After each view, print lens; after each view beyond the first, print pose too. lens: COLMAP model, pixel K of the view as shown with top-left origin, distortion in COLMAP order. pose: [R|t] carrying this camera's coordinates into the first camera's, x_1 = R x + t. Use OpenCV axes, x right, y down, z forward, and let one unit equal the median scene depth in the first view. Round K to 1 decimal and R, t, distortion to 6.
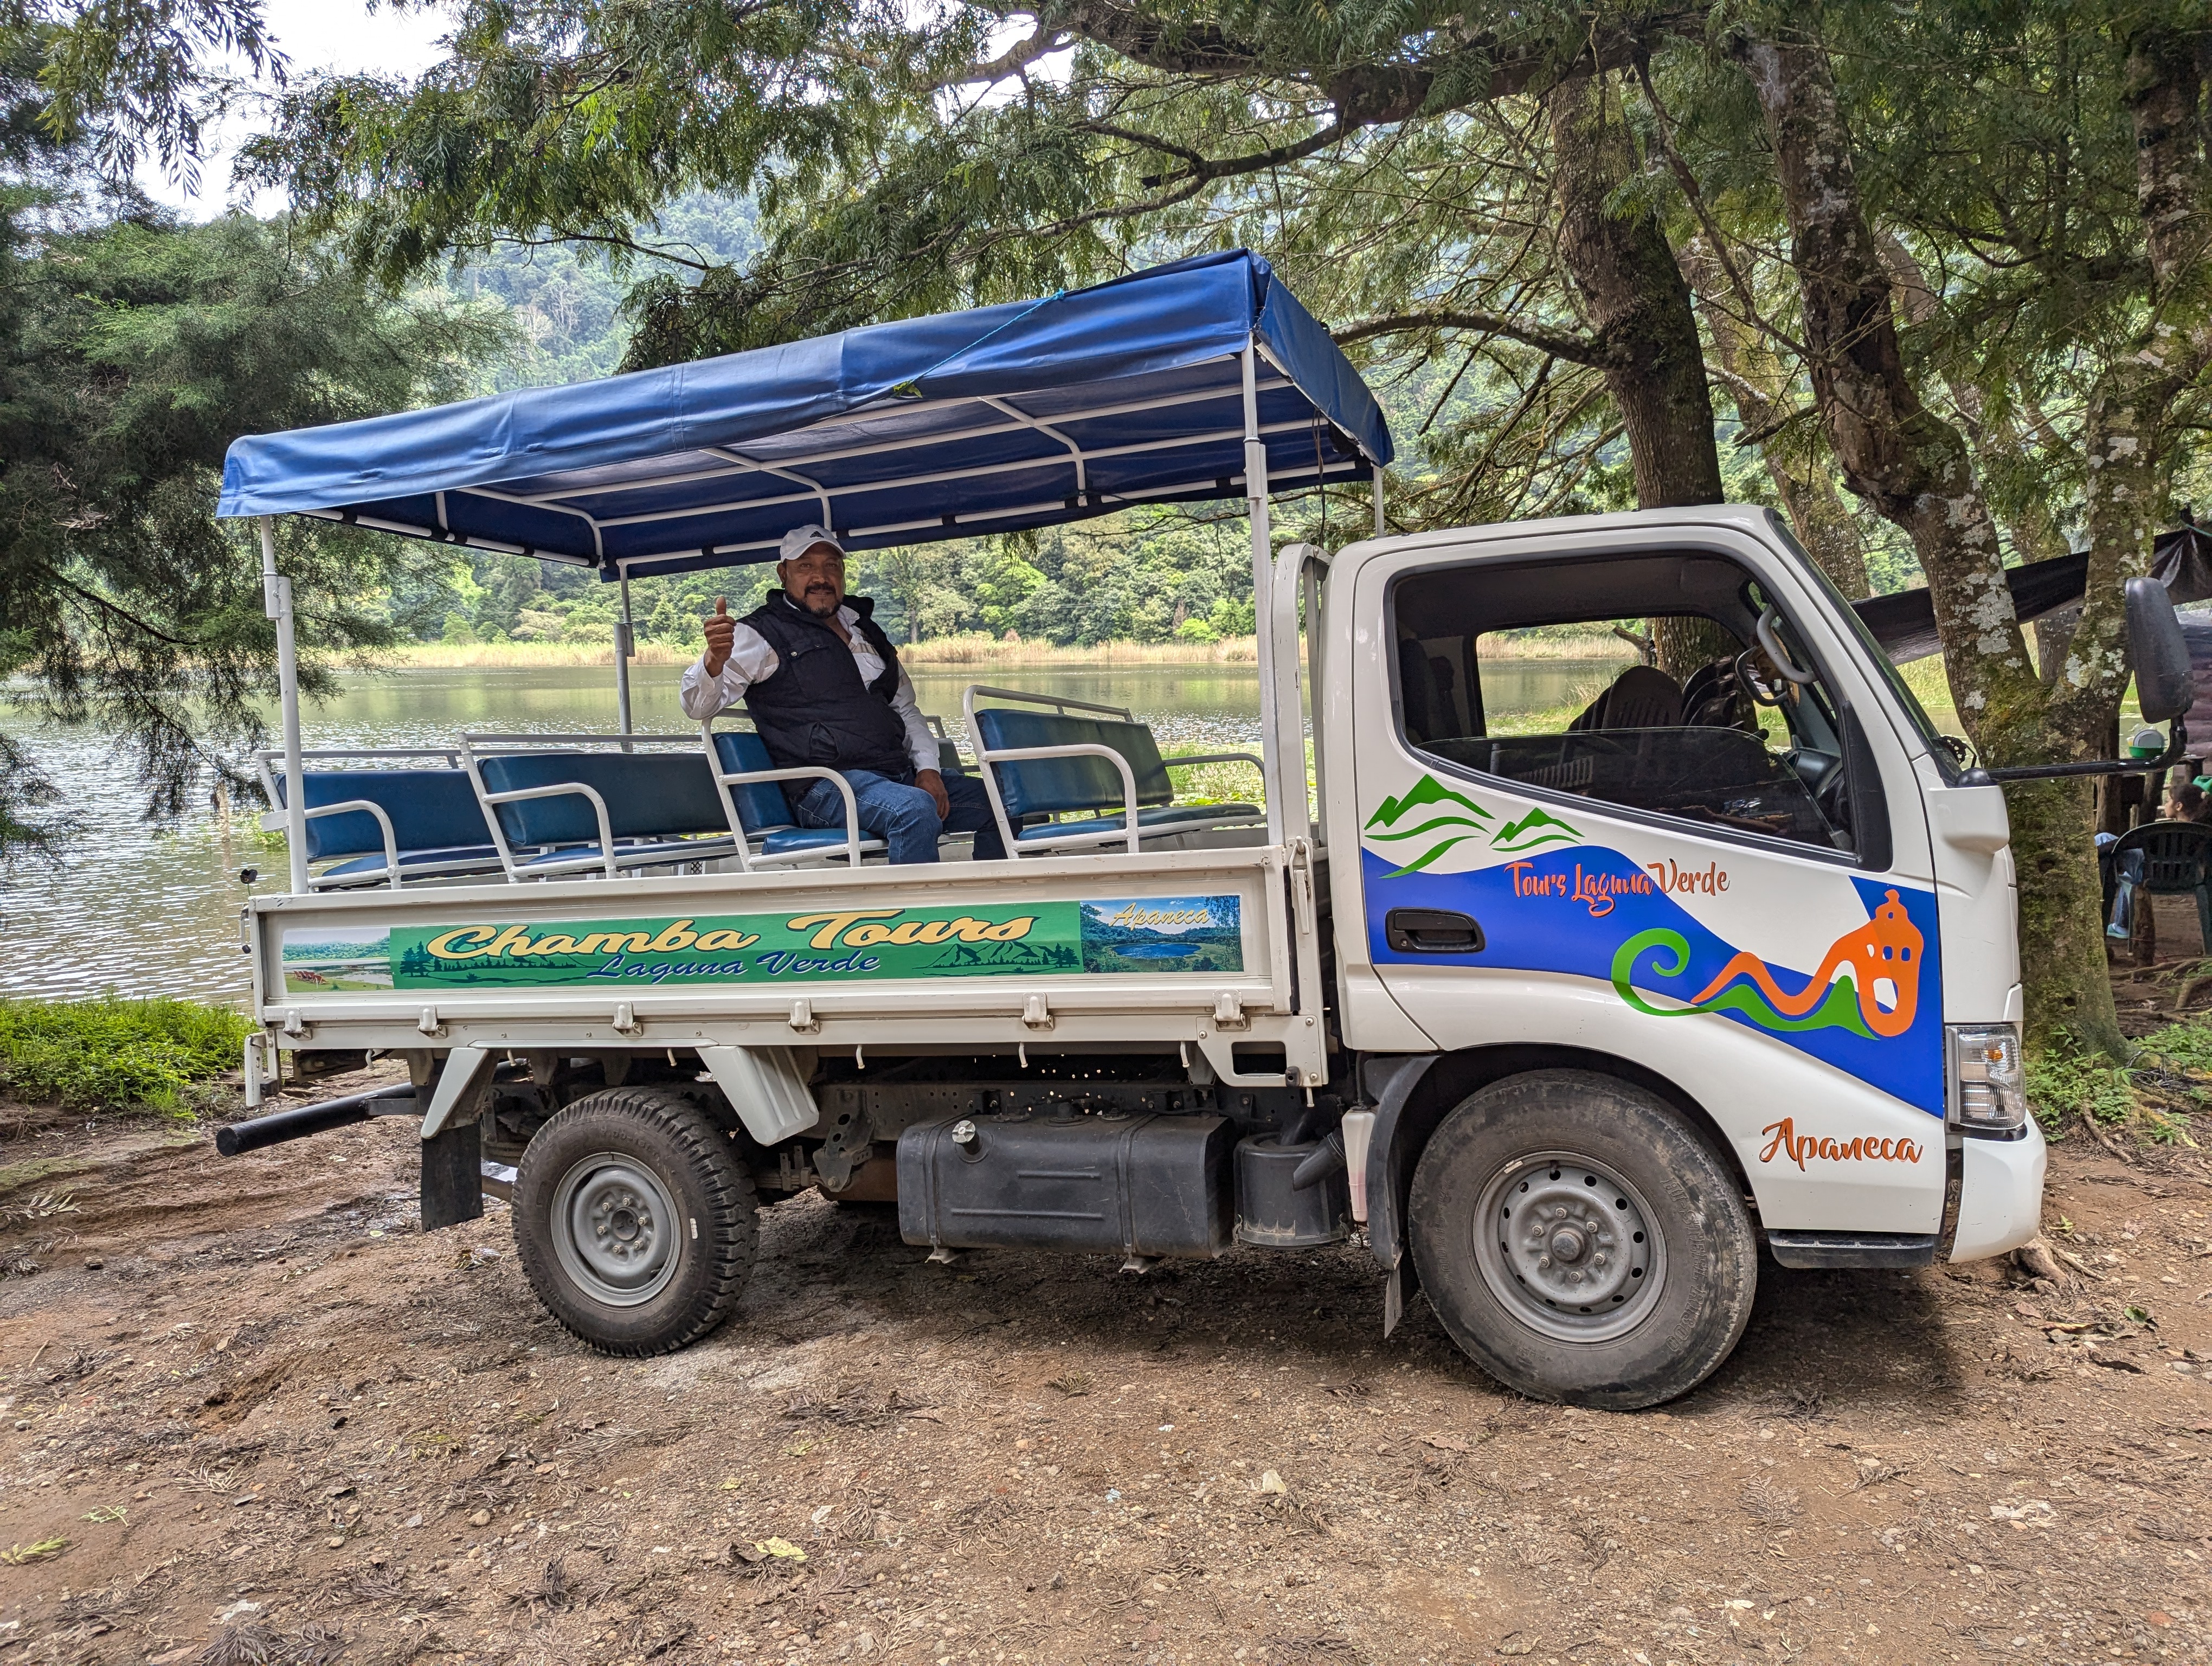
lens RADIAL K [[1653.5, 0, 1106.0], [0, 1653.5, 833.0], [0, 0, 1]] dist [0.052784, -0.043061]
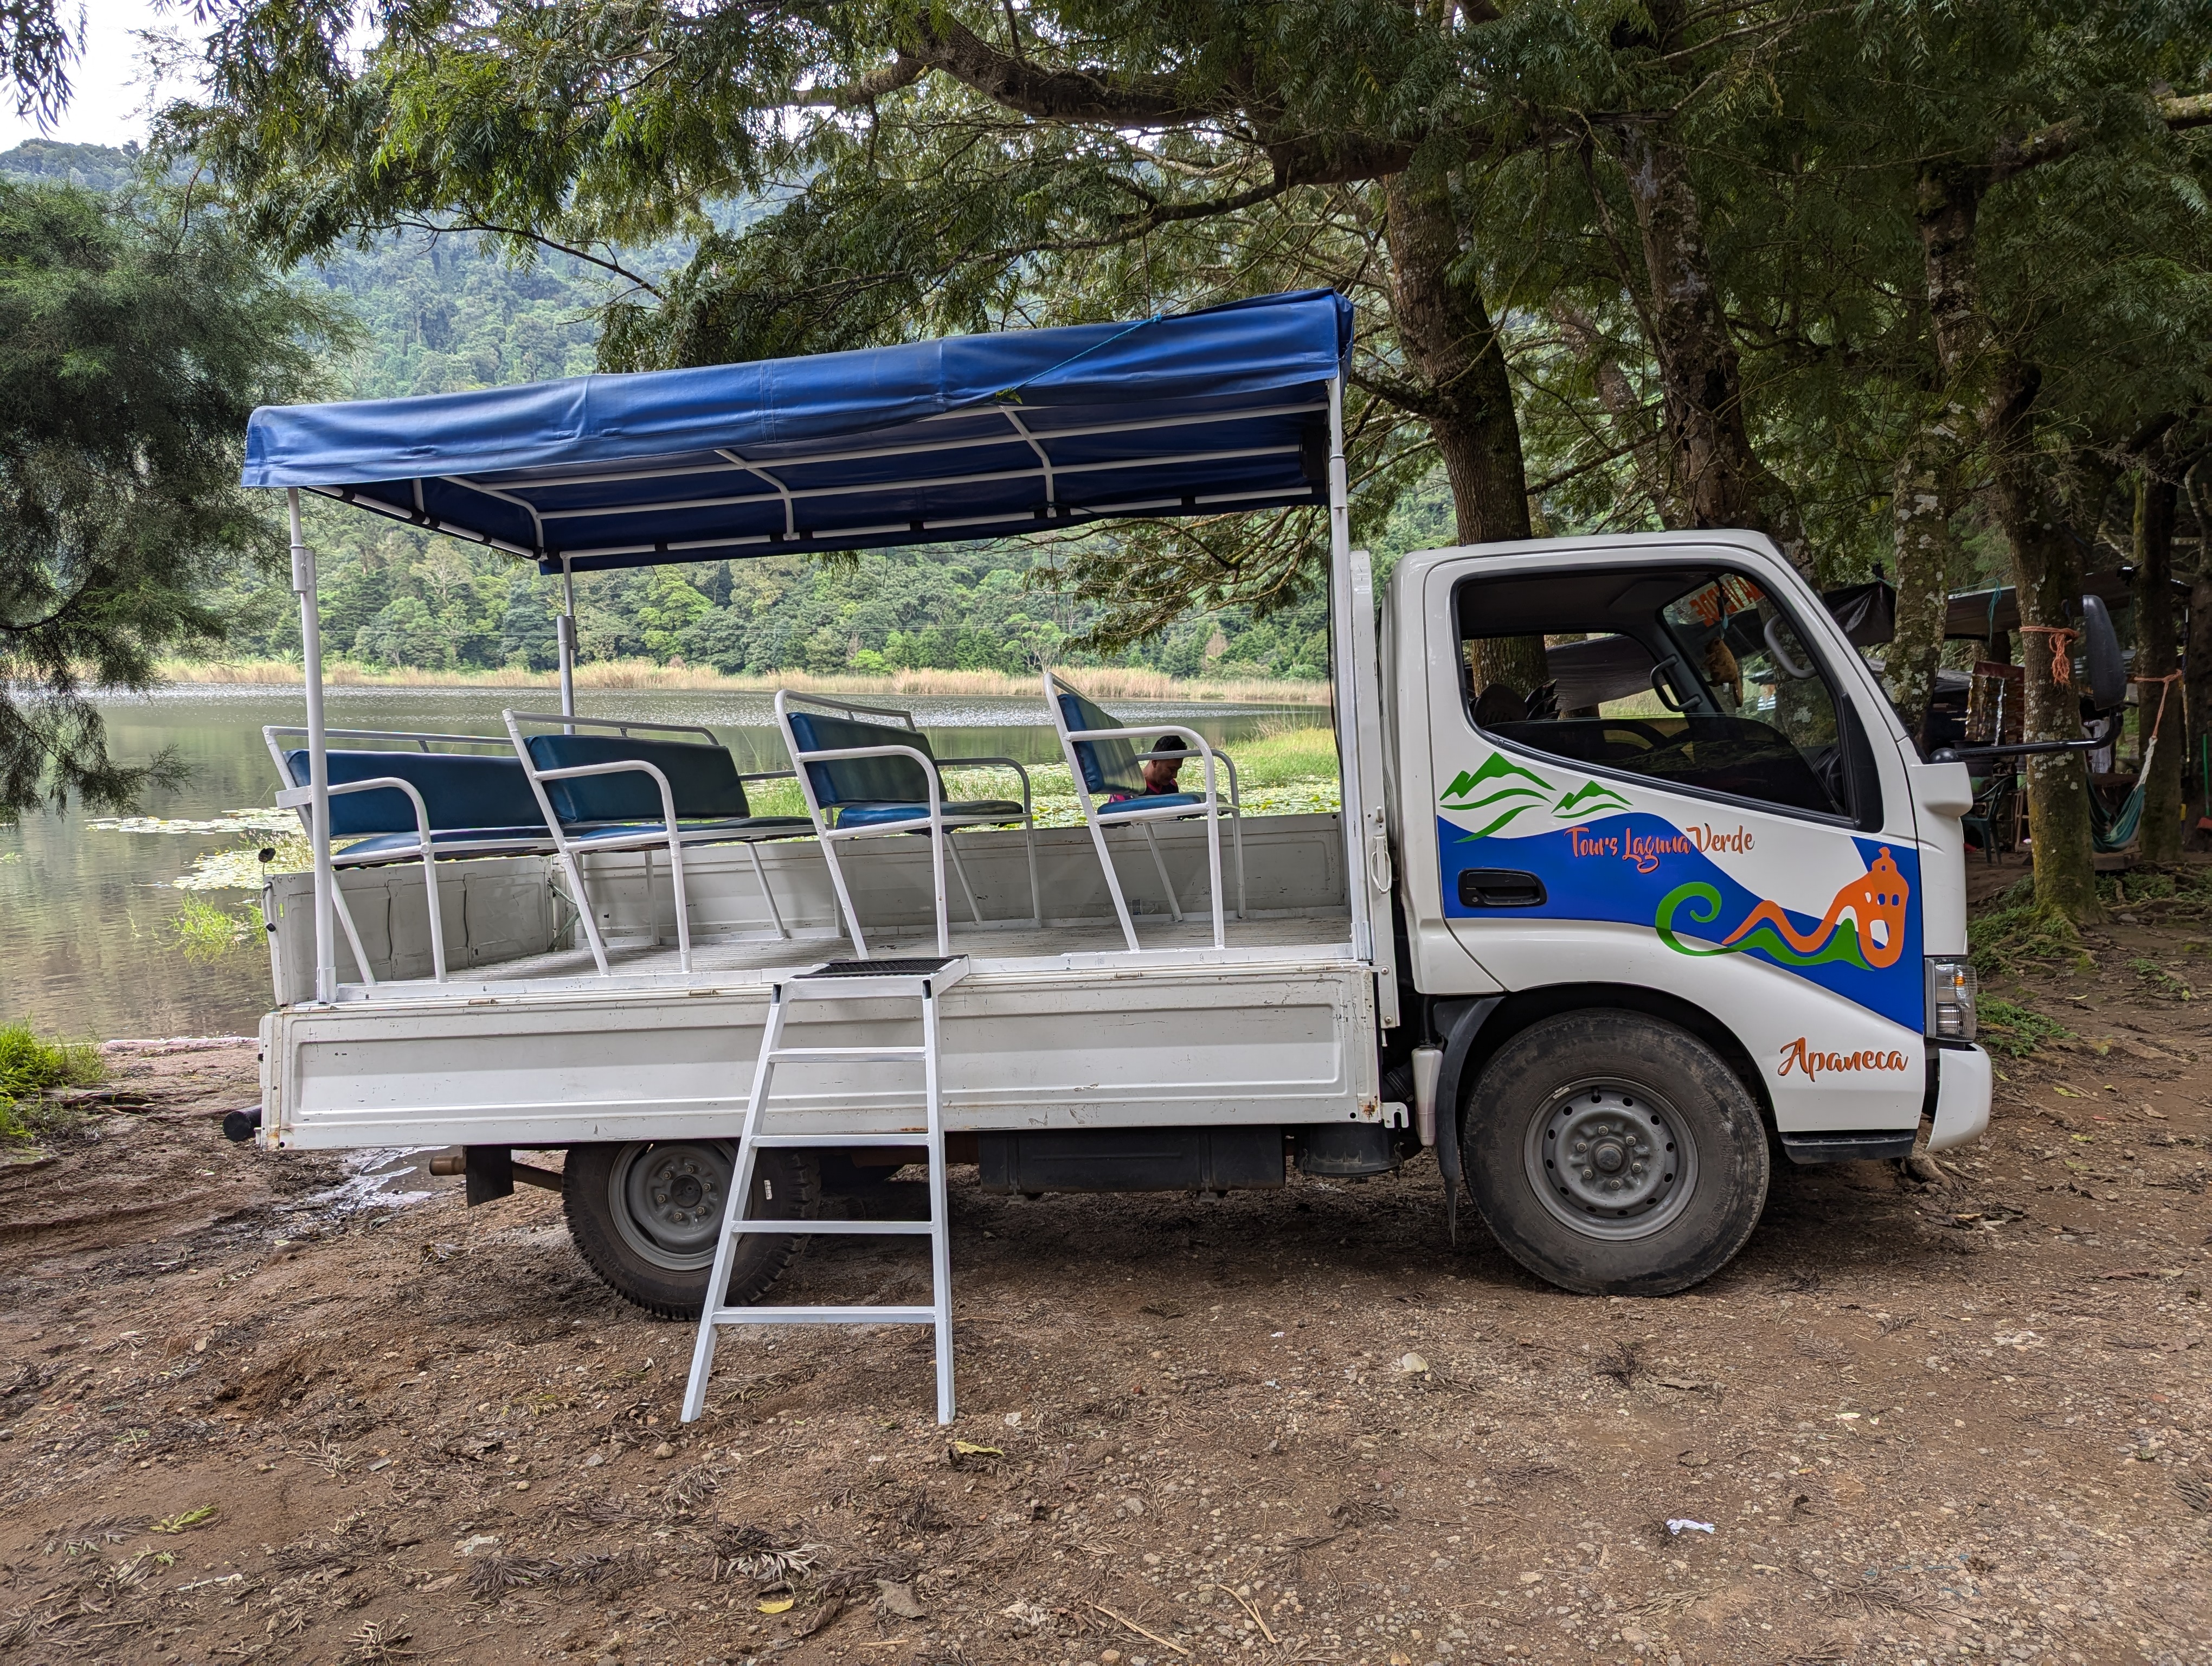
lens RADIAL K [[1653.5, 0, 1106.0], [0, 1653.5, 833.0], [0, 0, 1]] dist [0.052784, -0.043061]
pose [[0.979777, 0.003692, 0.200060, -0.295324], [0.000361, 0.999795, -0.020220, 0.042830], [-0.200094, 0.019884, 0.979575, -0.073820]]
